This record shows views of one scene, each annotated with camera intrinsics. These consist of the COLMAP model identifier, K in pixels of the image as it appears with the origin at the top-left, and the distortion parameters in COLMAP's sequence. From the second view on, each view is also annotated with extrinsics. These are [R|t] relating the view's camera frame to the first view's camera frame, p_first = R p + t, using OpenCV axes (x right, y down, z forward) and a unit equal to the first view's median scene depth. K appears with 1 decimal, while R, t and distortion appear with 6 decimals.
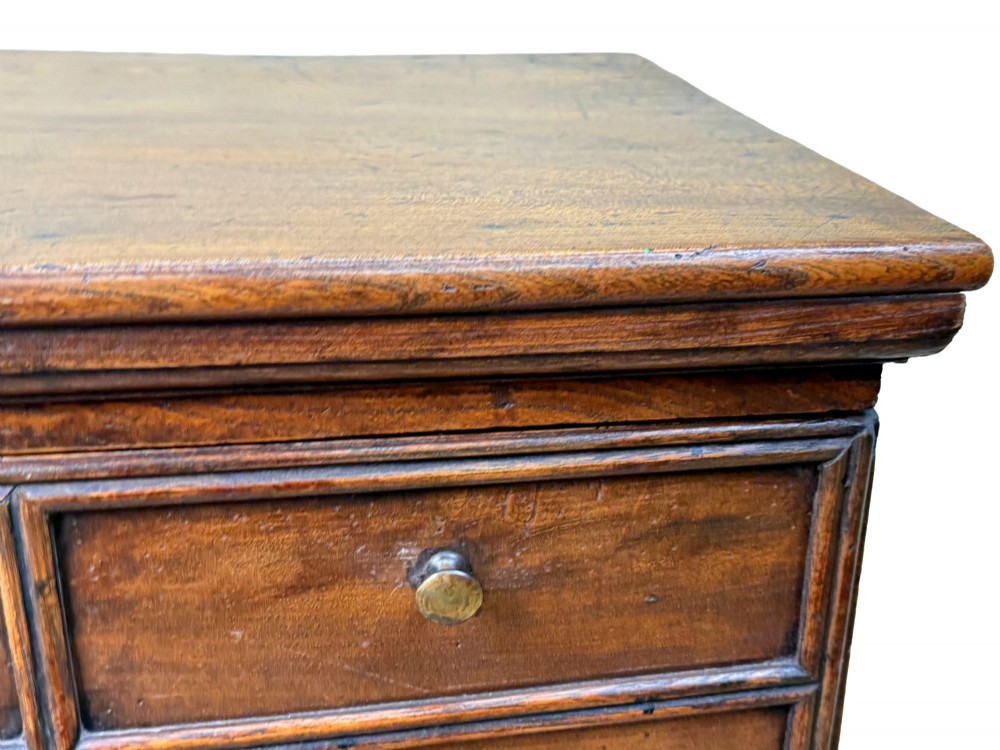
lens RADIAL K [[1178.2, 0, 562.8], [0, 1178.2, 431.4], [0, 0, 1]] dist [0.140202, -0.422413]
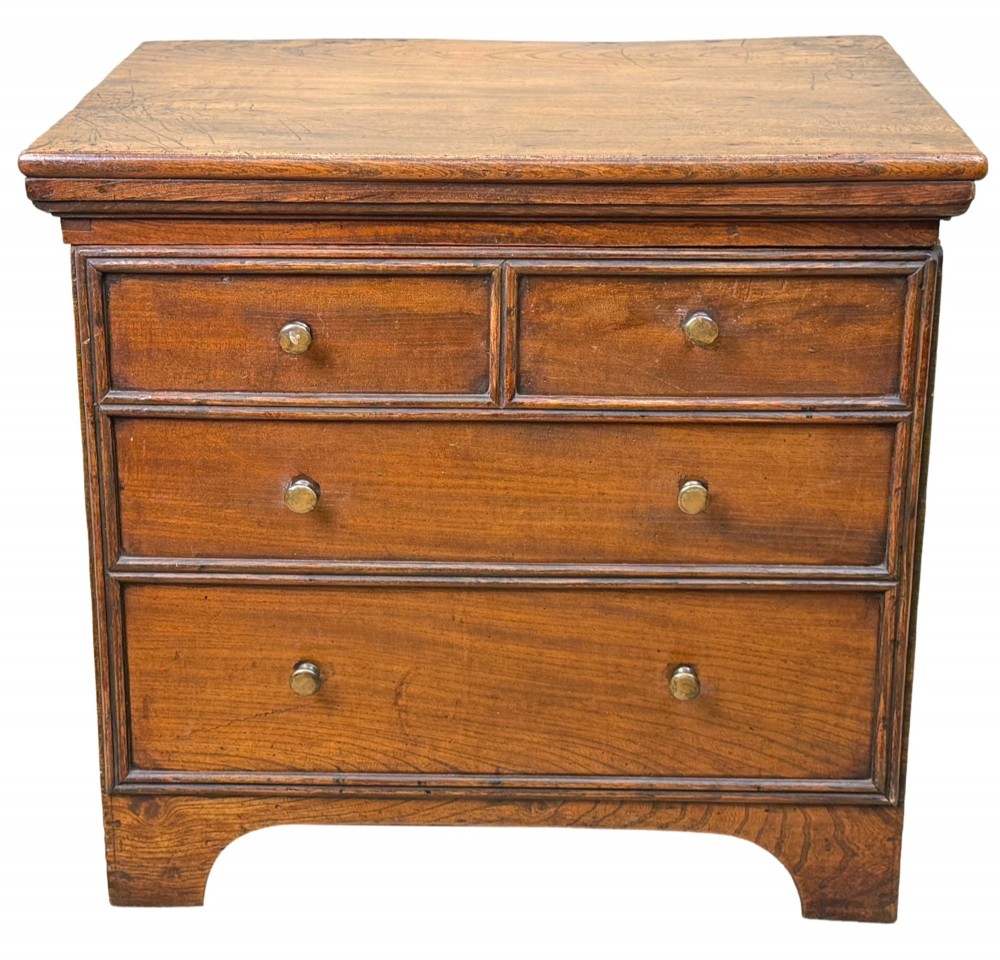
lens RADIAL K [[2123.5, 0, 462.2], [0, 2123.5, 477.9], [0, 0, 1]] dist [0.098197, 0.094365]
pose [[0.969516, 0.048401, -0.240201, 0.384202], [-0.063999, 0.996288, -0.057563, 0.616415], [0.236523, 0.071181, 0.969015, -2.532384]]
